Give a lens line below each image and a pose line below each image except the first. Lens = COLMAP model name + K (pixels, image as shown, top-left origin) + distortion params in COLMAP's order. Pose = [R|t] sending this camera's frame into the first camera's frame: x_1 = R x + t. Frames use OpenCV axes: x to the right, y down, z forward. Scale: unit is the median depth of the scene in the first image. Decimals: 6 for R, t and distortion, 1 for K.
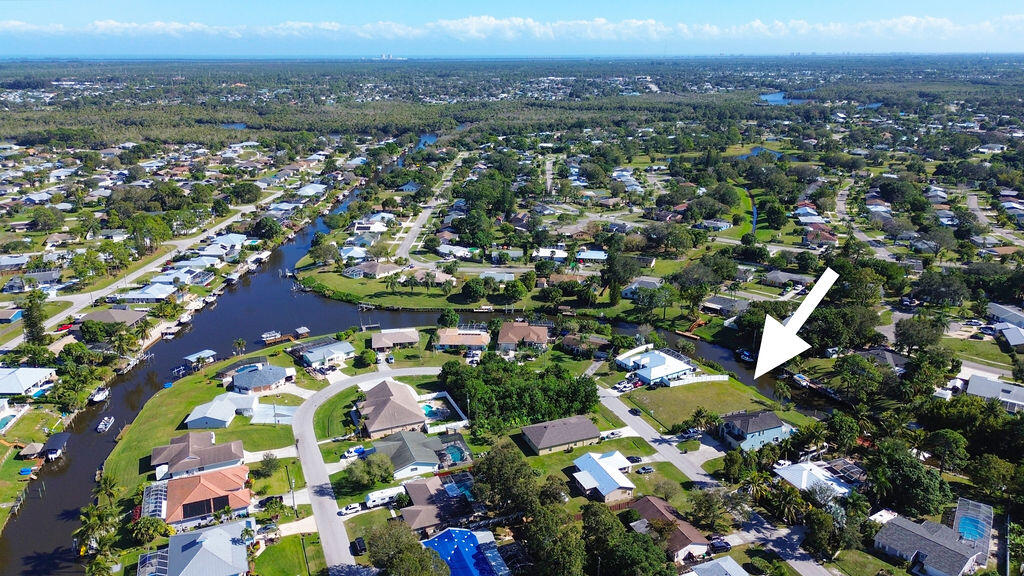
lens RADIAL K [[722.8, 0, 512.0], [0, 722.8, 288.0], [0, 0, 1]] dist [0.065186, -0.061844]
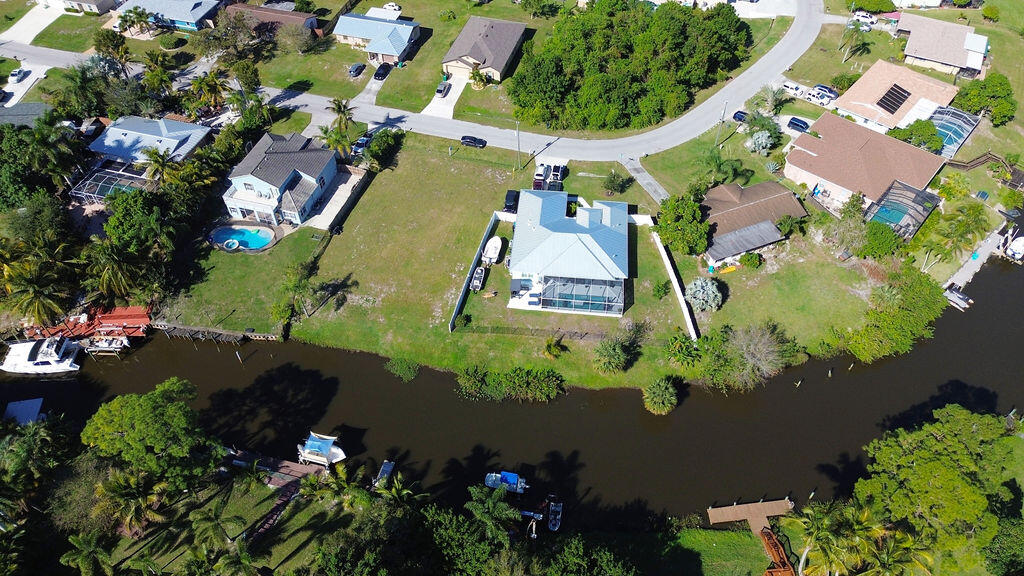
lens RADIAL K [[722.8, 0, 512.0], [0, 722.8, 288.0], [0, 0, 1]] dist [0.065186, -0.061844]
pose [[-0.619349, 0.591182, -0.516634, 0.403272], [-0.235697, 0.487678, 0.840605, -0.213692], [0.748901, 0.642397, -0.162703, 0.910136]]
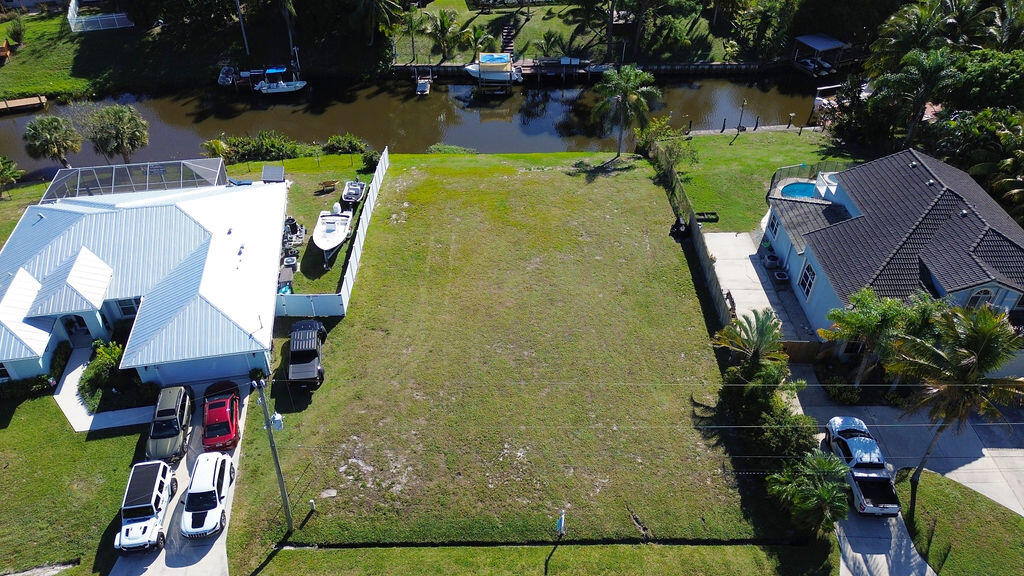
lens RADIAL K [[722.8, 0, 512.0], [0, 722.8, 288.0], [0, 0, 1]] dist [0.065186, -0.061844]
pose [[0.368070, -0.571869, 0.733138, 0.076878], [0.274658, 0.820176, 0.501870, 0.035713], [-0.888306, 0.016638, 0.458951, 0.706337]]
